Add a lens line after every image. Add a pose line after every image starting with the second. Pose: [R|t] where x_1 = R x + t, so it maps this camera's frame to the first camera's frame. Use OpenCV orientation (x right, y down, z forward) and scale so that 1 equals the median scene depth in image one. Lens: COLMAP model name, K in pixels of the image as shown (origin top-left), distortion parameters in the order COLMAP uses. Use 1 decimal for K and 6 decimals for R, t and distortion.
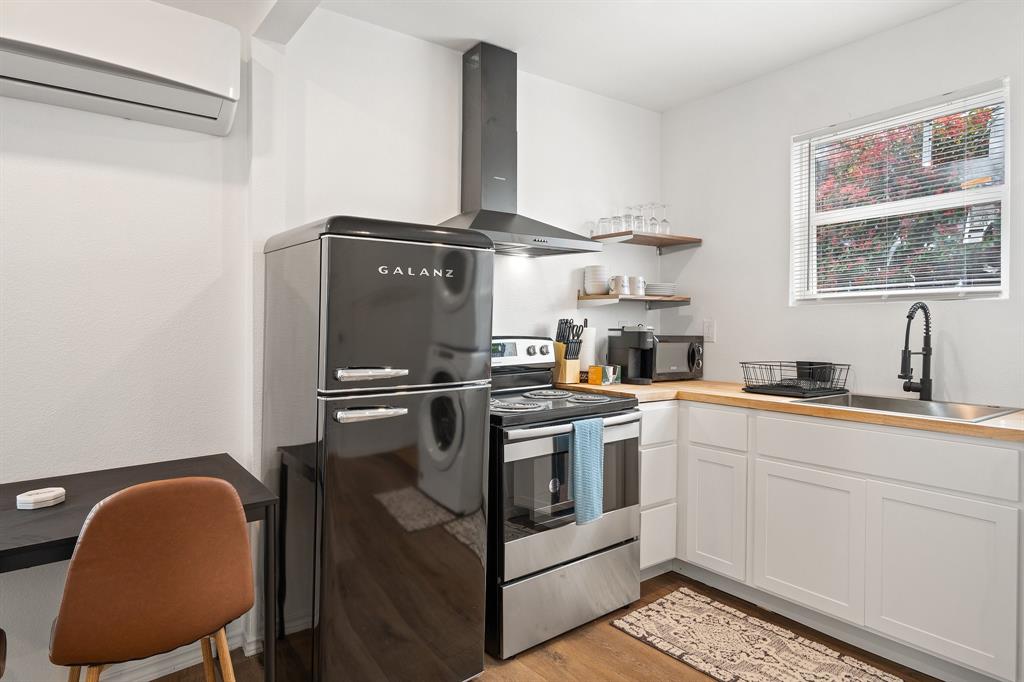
lens RADIAL K [[604.5, 0, 507.8], [0, 604.5, 318.6], [0, 0, 1]] dist [0.018790, 0.002313]
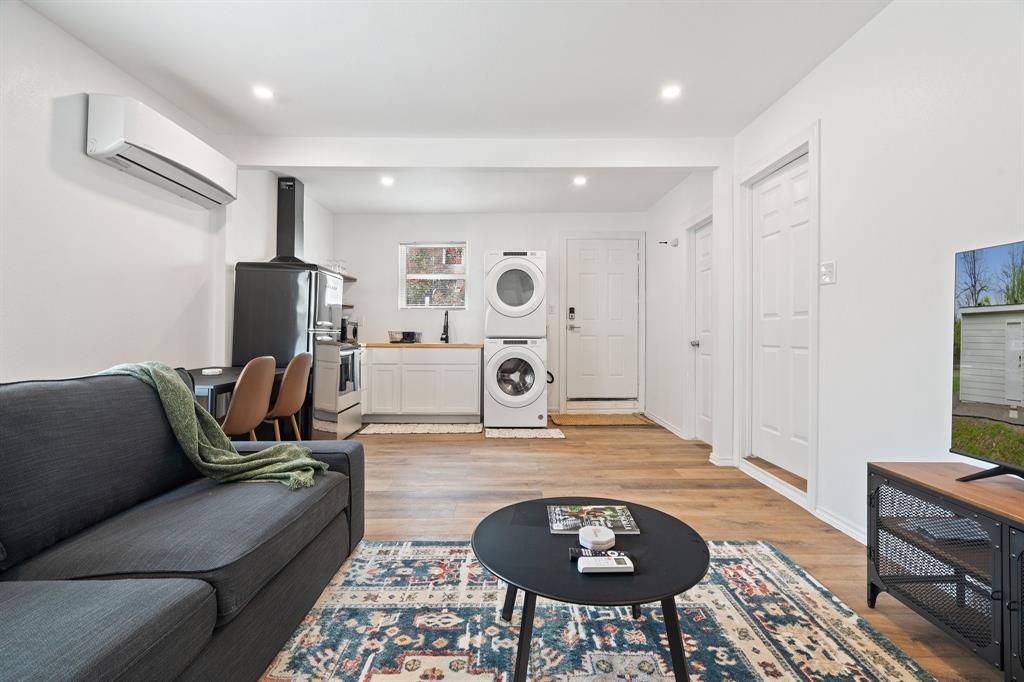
lens RADIAL K [[476.8, 0, 514.1], [0, 476.8, 328.0], [0, 0, 1]] dist [-0.003805, -0.000266]
pose [[0.588844, 0.014237, 0.808121, -0.984031], [-0.005693, 0.999893, -0.013467, 0.089577], [-0.808227, 0.003330, 0.588862, -0.626544]]
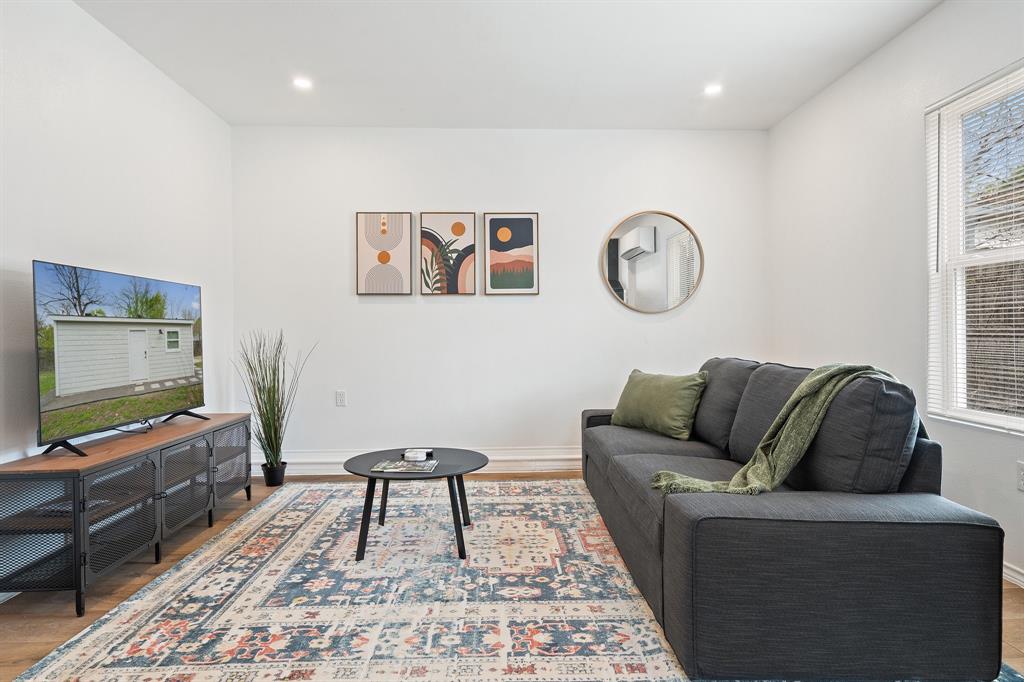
lens RADIAL K [[578.3, 0, 512.0], [0, 578.3, 341.0], [0, 0, 1]] dist [0.000076, 0.000902]
pose [[-0.569450, 0.019187, -0.821802, 0.172190], [0.007896, 0.999809, 0.017871, 0.084431], [0.821988, 0.003688, -0.569493, 0.303769]]
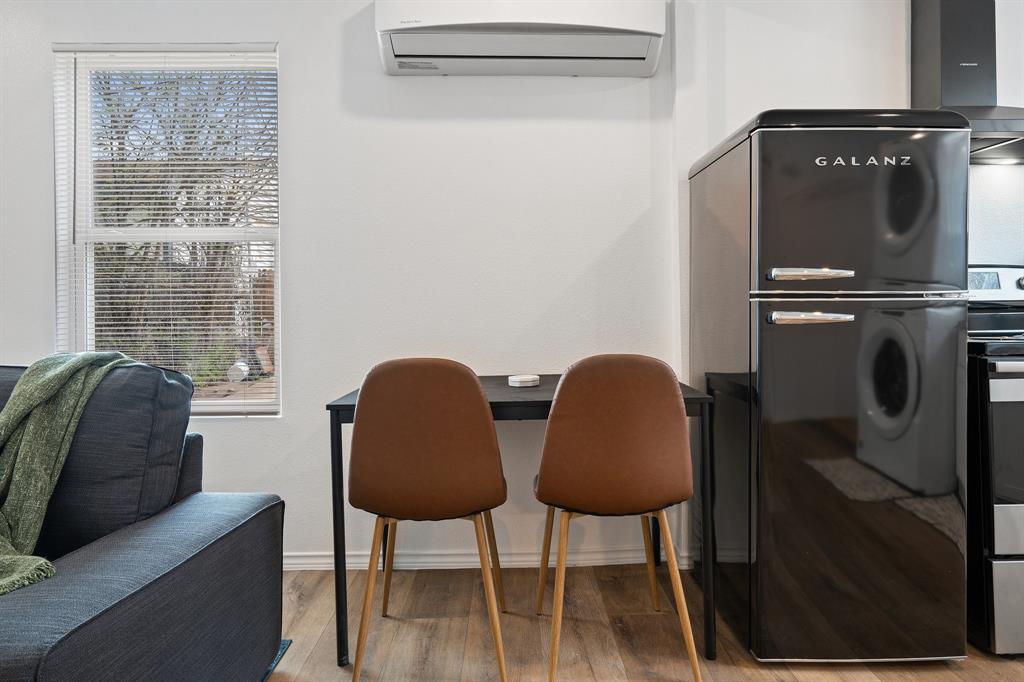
lens RADIAL K [[626.4, 0, 514.5], [0, 626.4, 305.6], [0, 0, 1]] dist [0.003834, -0.001785]
pose [[0.808846, -0.020624, -0.587659, -0.020662], [0.010296, 0.999728, -0.020915, 0.103802], [0.587930, 0.010867, 0.808839, -0.018488]]
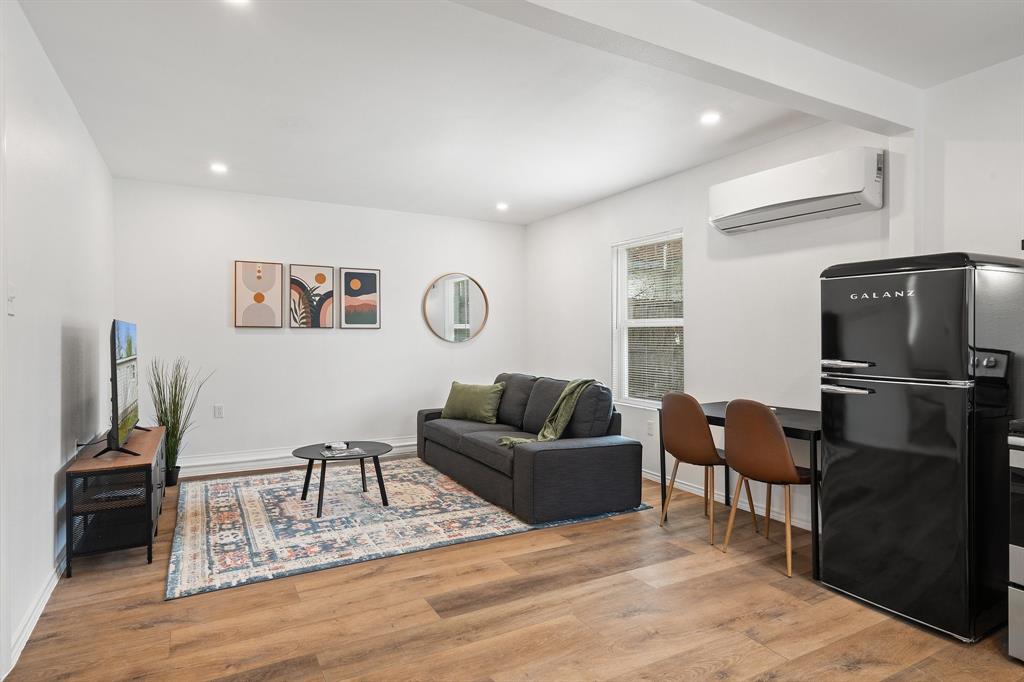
lens RADIAL K [[563.0, 0, 512.0], [0, 563.0, 341.0], [0, 0, 1]] dist [0.001908, -0.000103]
pose [[-0.133642, 0.008142, -0.990996, 0.890710], [-0.000779, 0.999965, 0.008321, 0.012837], [0.991029, 0.001884, -0.133631, 0.240438]]
